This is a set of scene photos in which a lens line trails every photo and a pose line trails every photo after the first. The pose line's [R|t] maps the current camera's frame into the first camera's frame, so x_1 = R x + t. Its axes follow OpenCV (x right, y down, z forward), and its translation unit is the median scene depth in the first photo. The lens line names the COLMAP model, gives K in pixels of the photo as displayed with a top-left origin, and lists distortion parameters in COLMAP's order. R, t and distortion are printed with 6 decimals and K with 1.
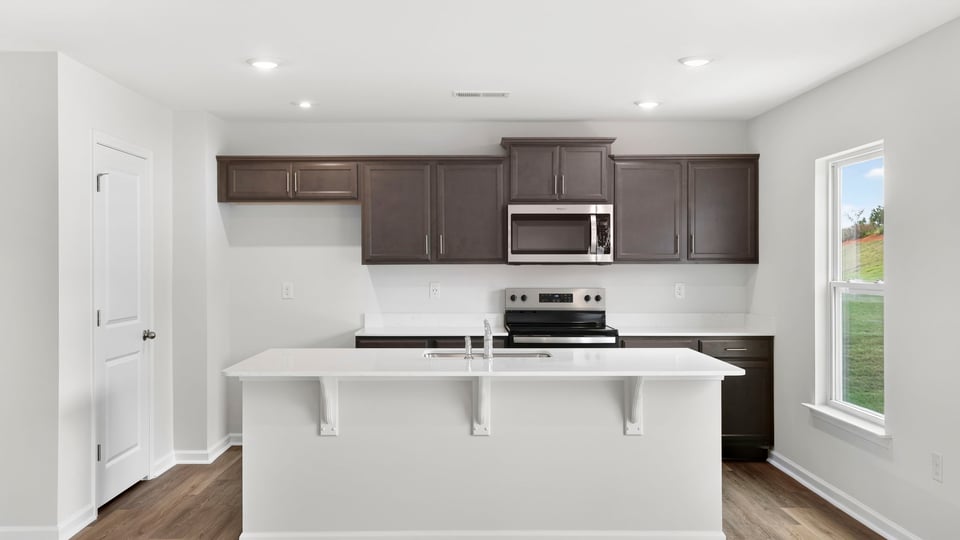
lens RADIAL K [[931.5, 0, 465.9], [0, 931.5, 232.2], [0, 0, 1]] dist [0.045847, -0.006551]
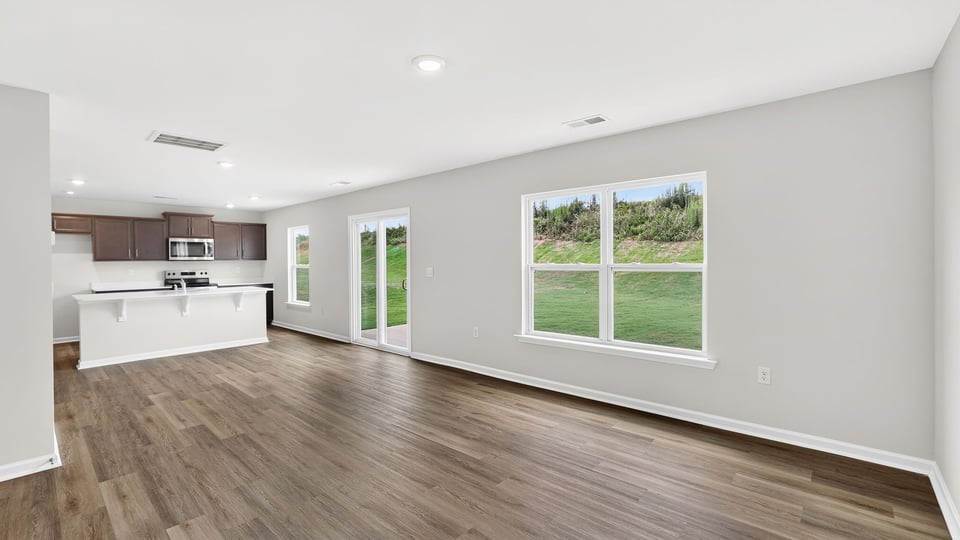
lens RADIAL K [[422.6, 0, 474.0], [0, 422.6, 266.4], [0, 0, 1]] dist [-0.022306, 0.000210]
pose [[0.666824, -0.015740, 0.745049, -0.253789], [-0.012178, 0.999413, 0.032014, 0.001897], [-0.745116, -0.030421, 0.666241, -0.409005]]
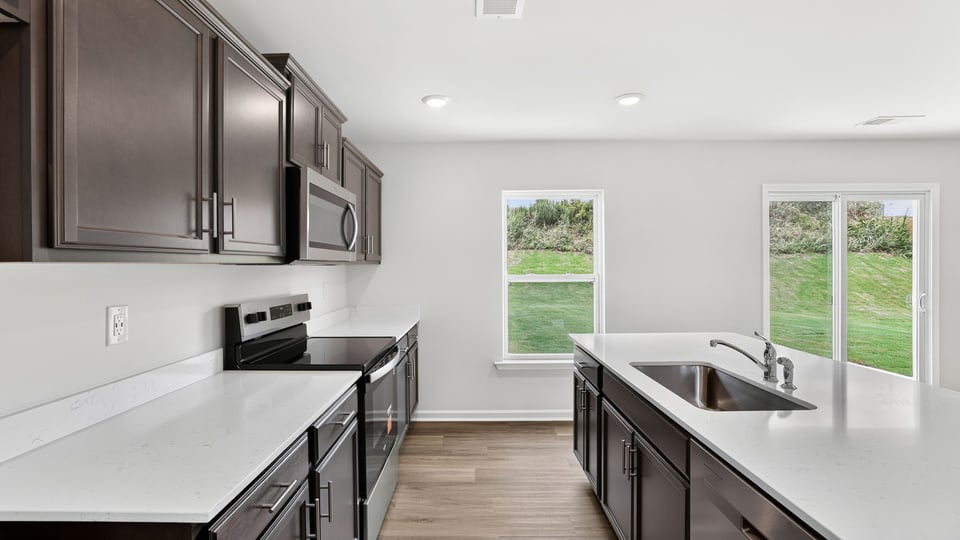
lens RADIAL K [[422.6, 0, 474.0], [0, 422.6, 266.4], [0, 0, 1]] dist [-0.022306, 0.000210]
pose [[-0.015048, 0.000886, 0.999886, -0.232282], [-0.028078, 0.999605, -0.001308, 0.033355], [-0.999492, -0.028095, -0.015017, 0.882241]]
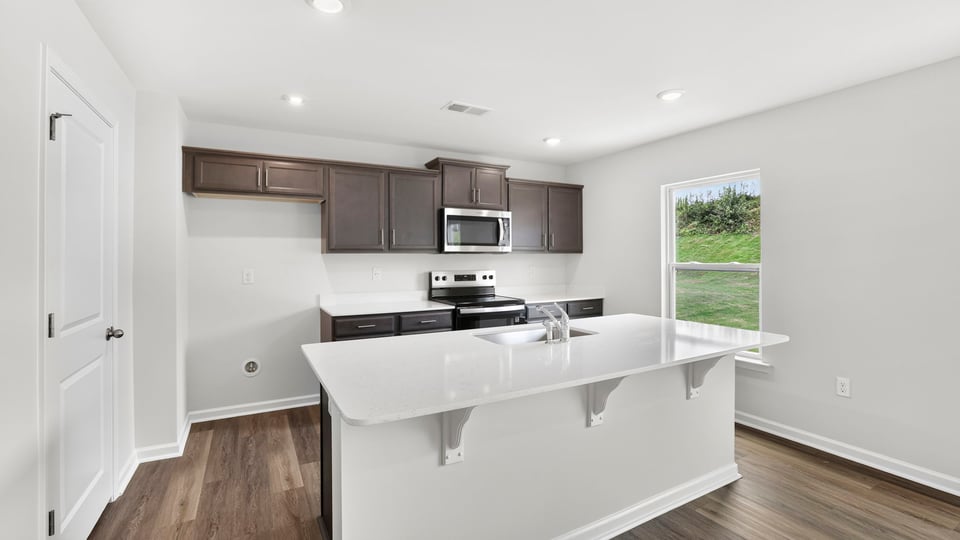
lens RADIAL K [[410.8, 0, 453.1], [0, 410.8, 246.1], [0, 0, 1]] dist [-0.019331, 0.000393]
pose [[0.887323, 0.011213, 0.461012, -0.209239], [-0.013099, 0.999914, 0.000892, 0.023362], [-0.460963, -0.006830, 0.887393, 0.473753]]
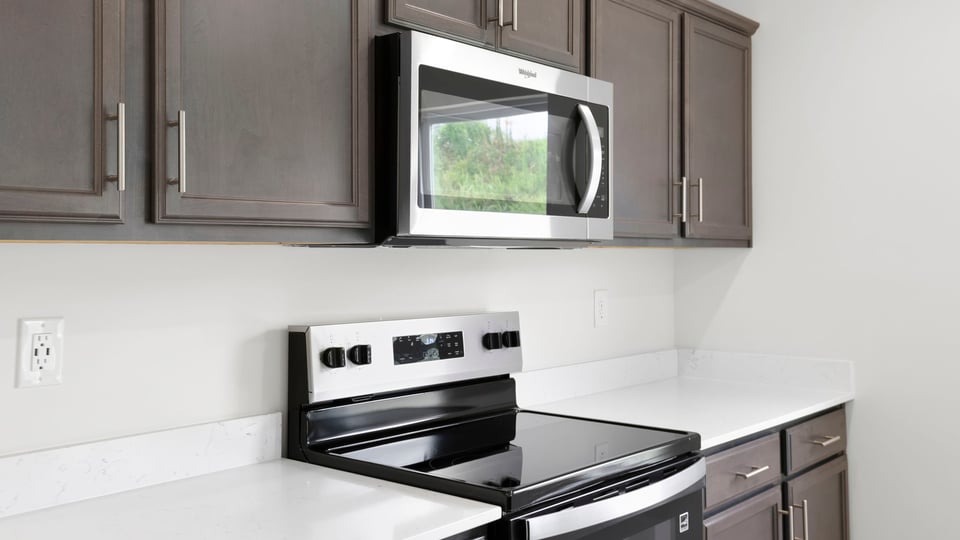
lens RADIAL K [[931.5, 0, 465.9], [0, 931.5, 232.2], [0, 0, 1]] dist [0.045847, -0.006551]
pose [[0.635351, 0.021375, 0.771927, -0.156899], [-0.028718, 0.999579, -0.004042, 0.031233], [-0.771689, -0.019600, 0.635698, 0.800062]]
